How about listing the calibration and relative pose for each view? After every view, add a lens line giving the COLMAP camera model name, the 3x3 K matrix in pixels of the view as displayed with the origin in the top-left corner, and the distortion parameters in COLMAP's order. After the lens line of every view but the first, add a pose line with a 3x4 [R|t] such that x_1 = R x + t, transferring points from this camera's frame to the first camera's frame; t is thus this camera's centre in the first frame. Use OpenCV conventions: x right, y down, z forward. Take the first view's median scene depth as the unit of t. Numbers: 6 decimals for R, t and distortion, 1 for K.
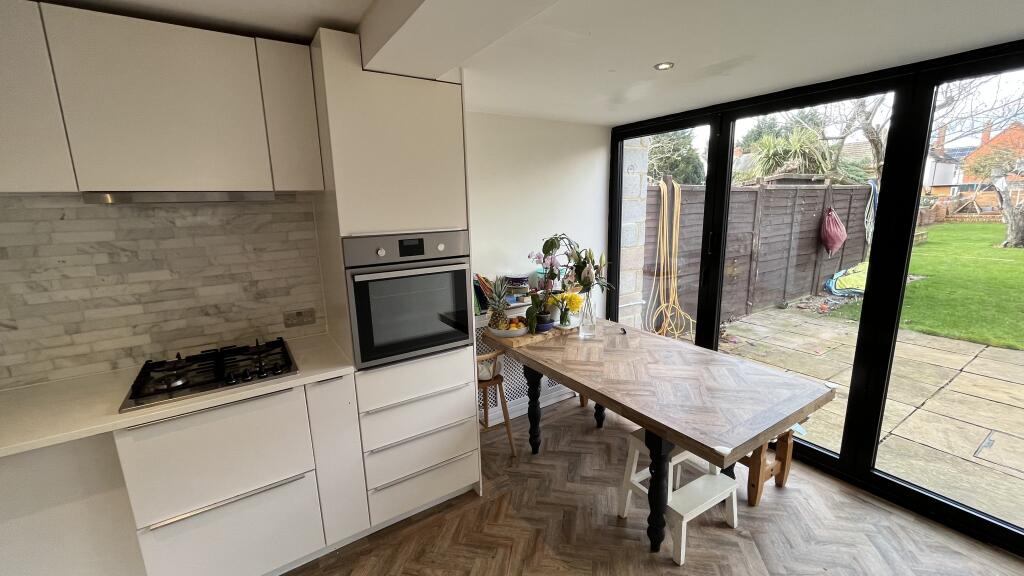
lens RADIAL K [[415.8, 0, 512.0], [0, 415.8, 288.0], [0, 0, 1]] dist [-0.000879, 0.000155]
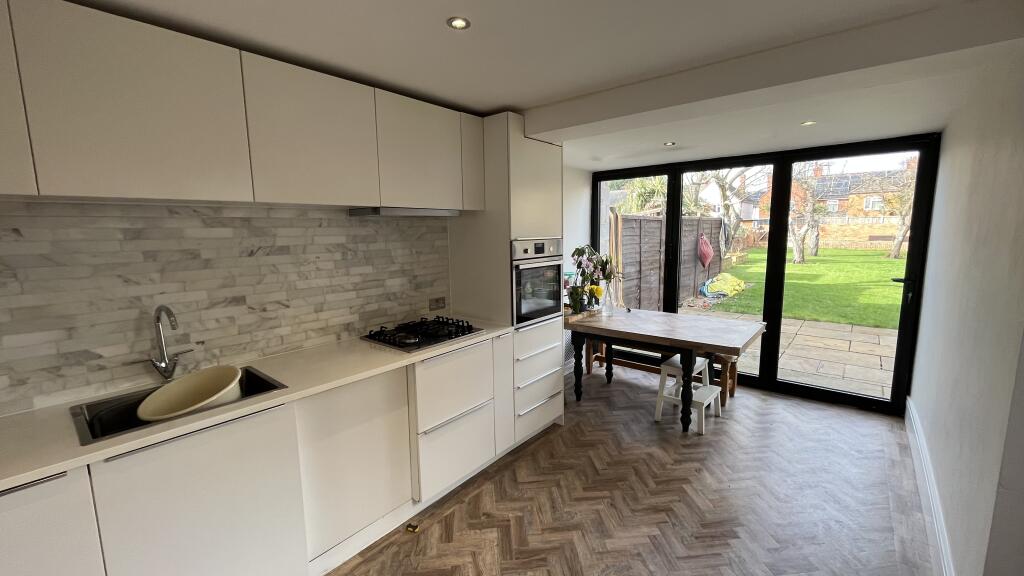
lens RADIAL K [[415.8, 0, 512.0], [0, 415.8, 288.0], [0, 0, 1]] dist [-0.000879, 0.000155]
pose [[0.958222, -0.031358, 0.284300, -0.741109], [0.051064, 0.996758, -0.062169, 0.131073], [-0.281429, 0.074090, 0.956717, -0.405829]]
